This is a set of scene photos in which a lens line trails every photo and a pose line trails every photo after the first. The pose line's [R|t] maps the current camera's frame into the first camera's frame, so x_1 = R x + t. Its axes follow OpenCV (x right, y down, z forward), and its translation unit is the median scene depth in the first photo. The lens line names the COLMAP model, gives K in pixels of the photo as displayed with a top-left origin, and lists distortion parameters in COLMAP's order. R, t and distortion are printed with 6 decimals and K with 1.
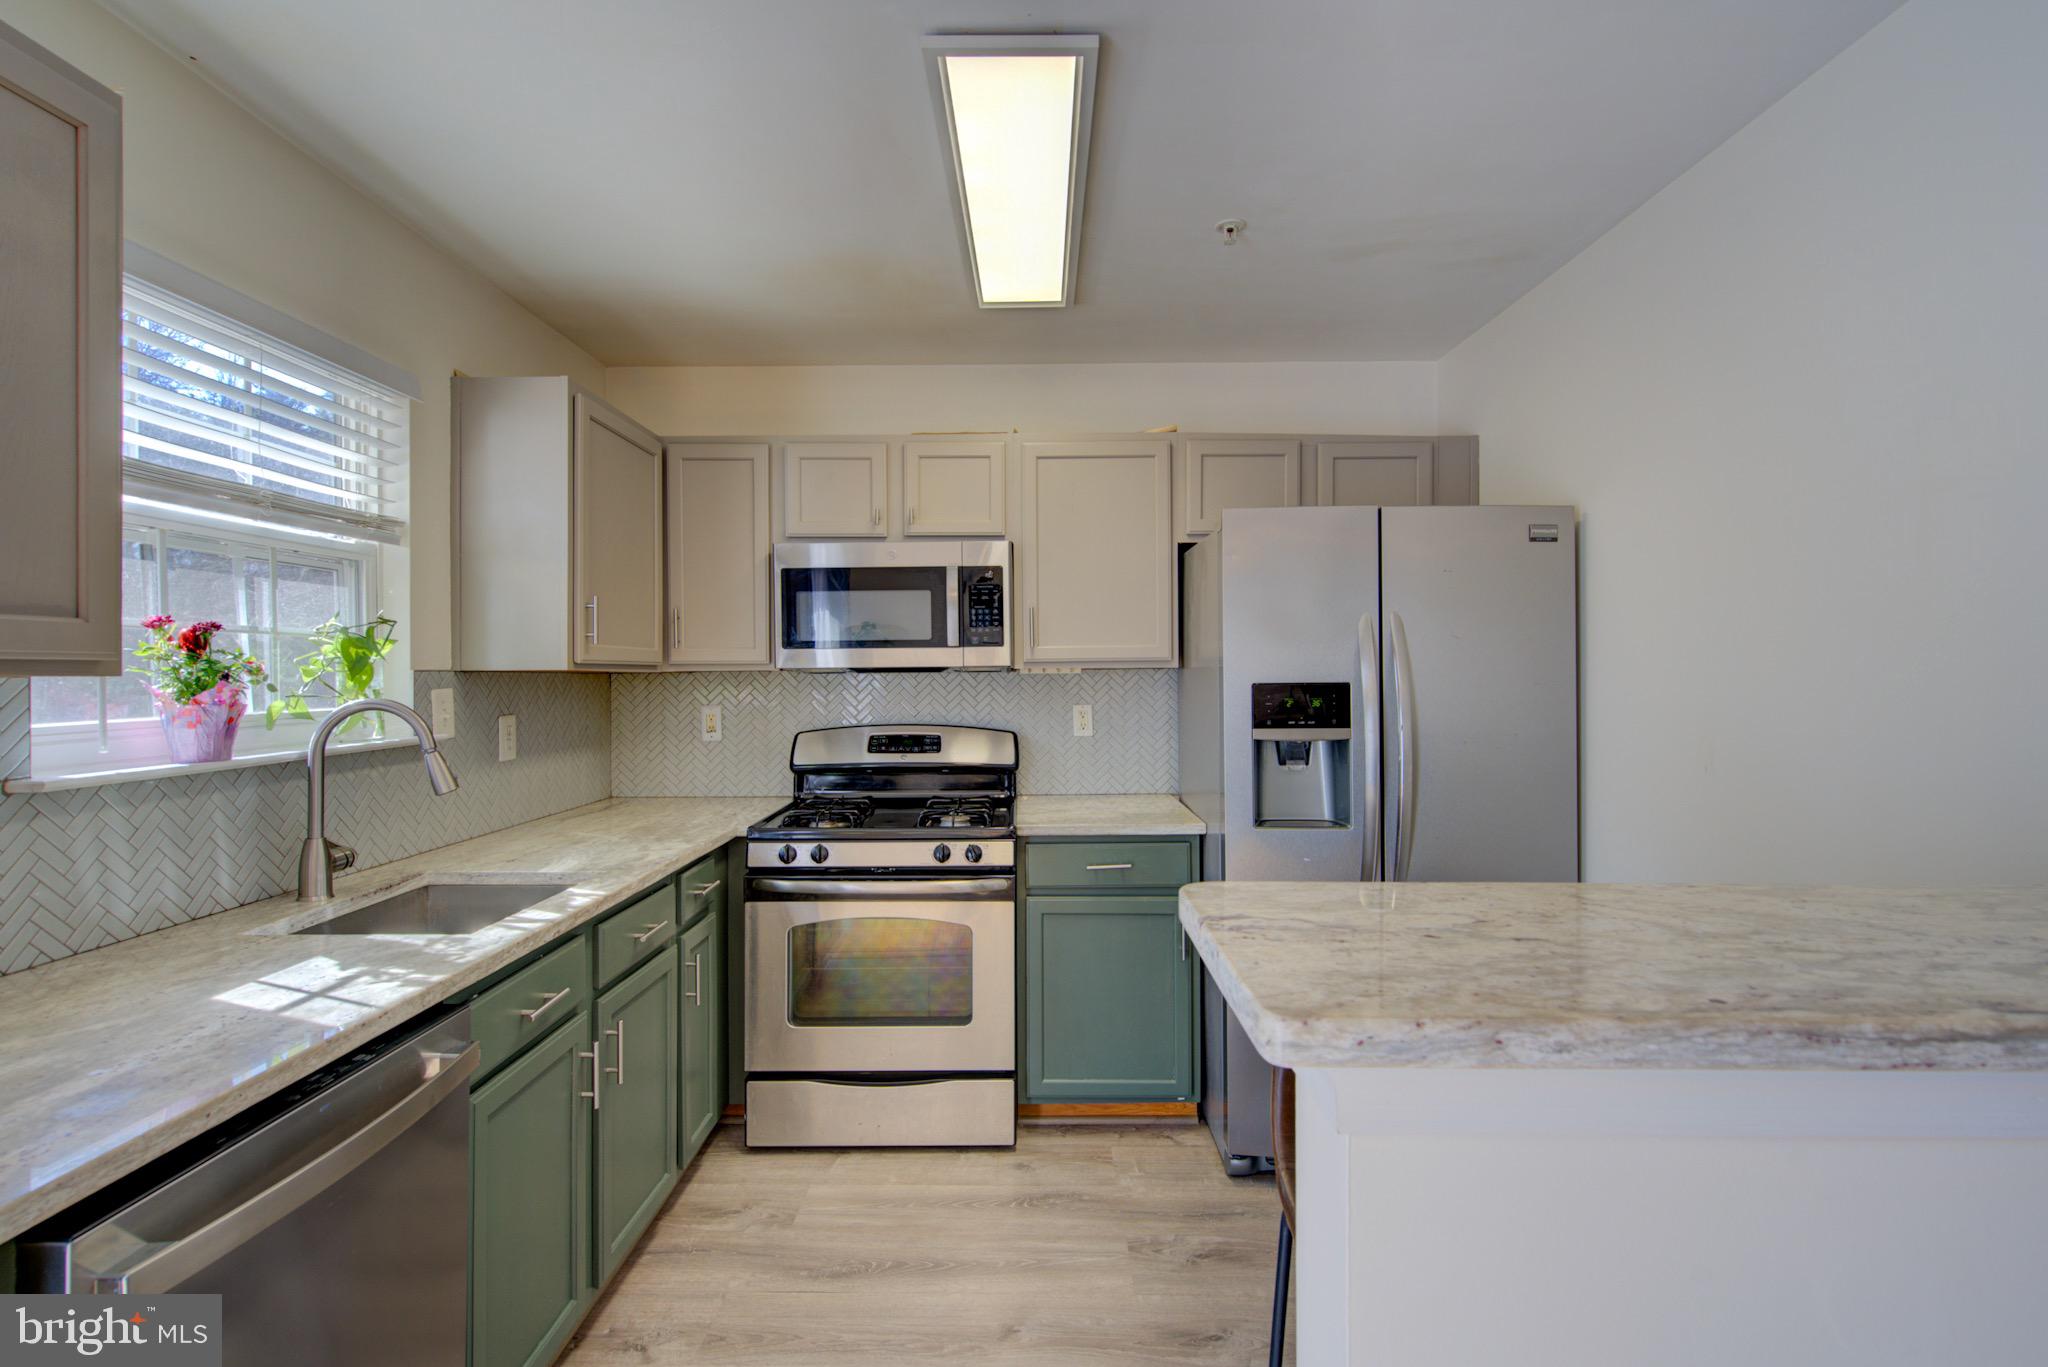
lens RADIAL K [[962.9, 0, 1026.0], [0, 962.9, 672.7], [0, 0, 1]] dist [0.003081, -0.002908]
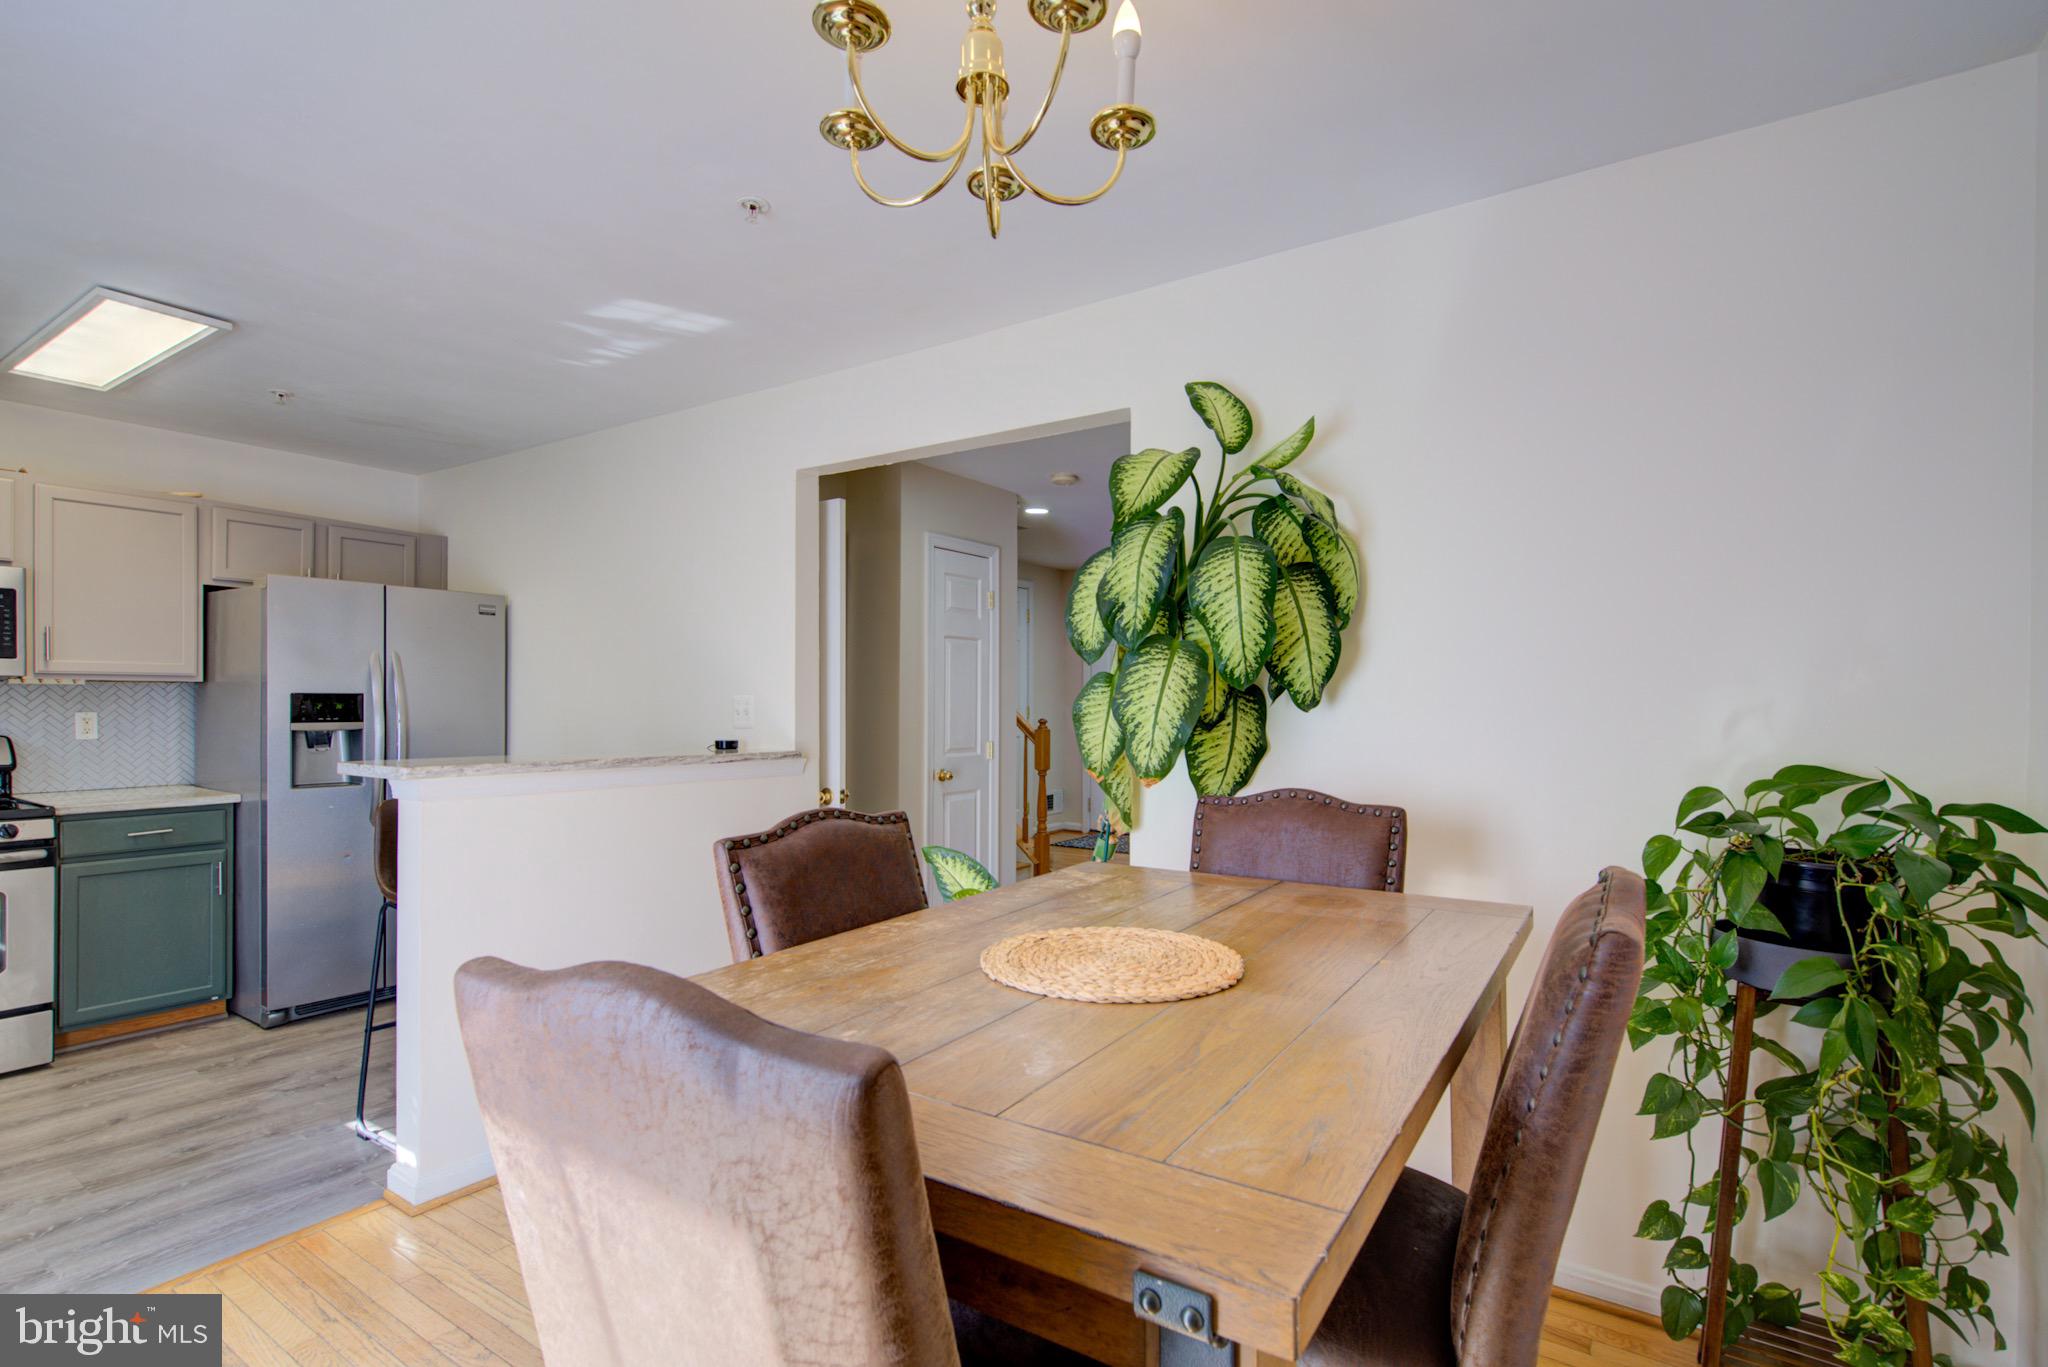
lens RADIAL K [[962.9, 0, 1002.7], [0, 962.9, 702.8], [0, 0, 1]] dist [0.003081, -0.002908]
pose [[0.561220, 0.006352, 0.827642, -0.342420], [-0.010514, 0.999945, -0.000546, 0.014250], [-0.827600, -0.008396, 0.561255, -0.678096]]
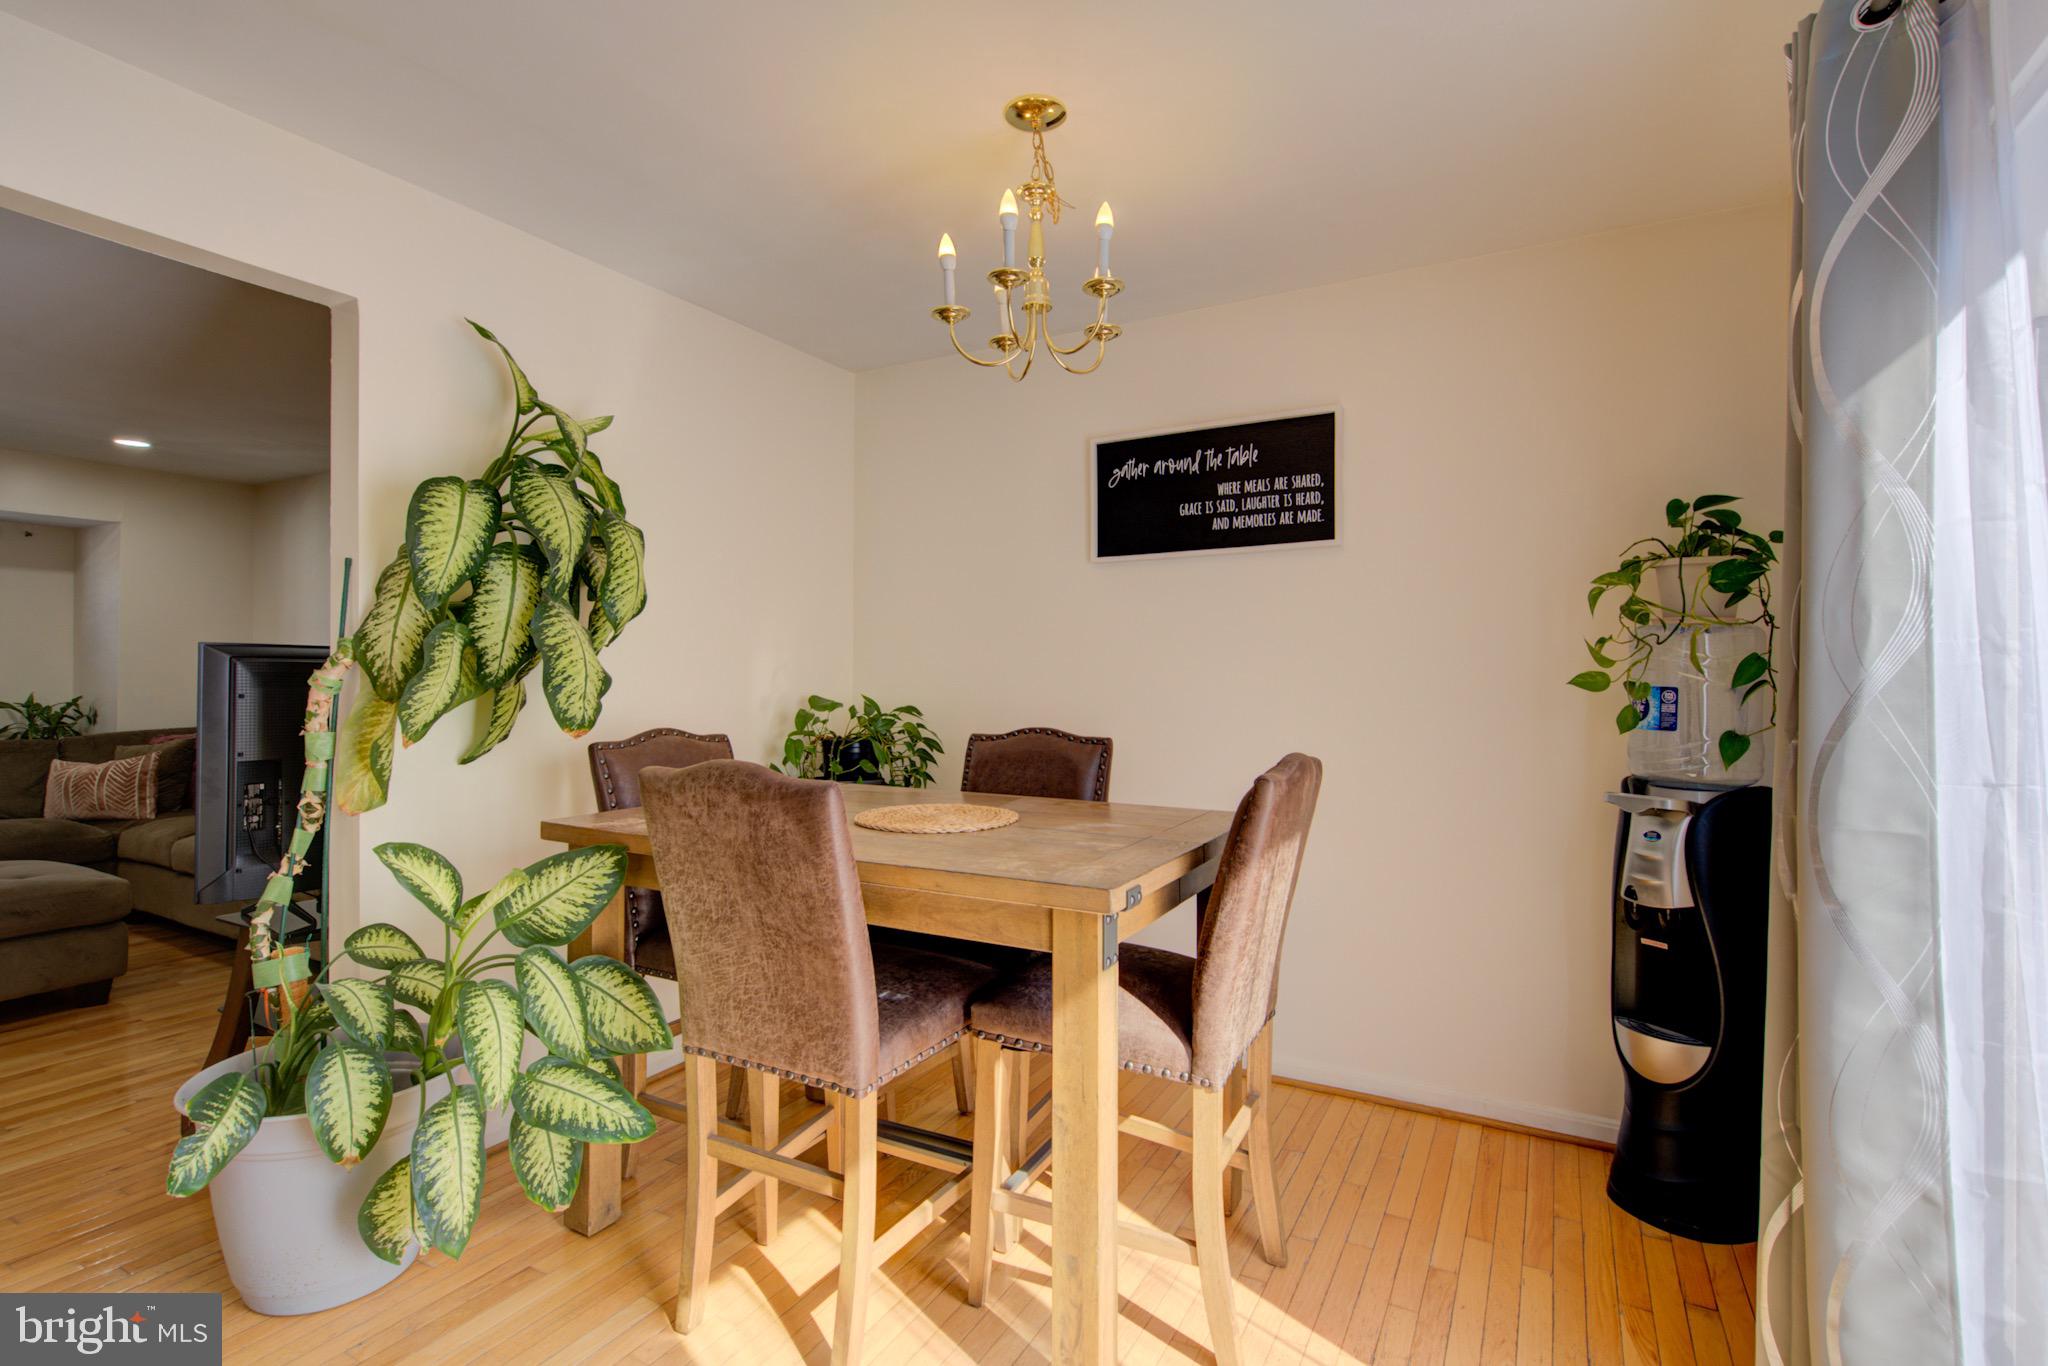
lens RADIAL K [[962.9, 0, 1033.7], [0, 962.9, 673.7], [0, 0, 1]] dist [0.003081, -0.002908]
pose [[-0.878130, 0.003502, 0.478409, -0.349494], [-0.003499, 0.999899, -0.013743, 0.036613], [-0.478409, -0.013743, -0.878030, 0.162528]]
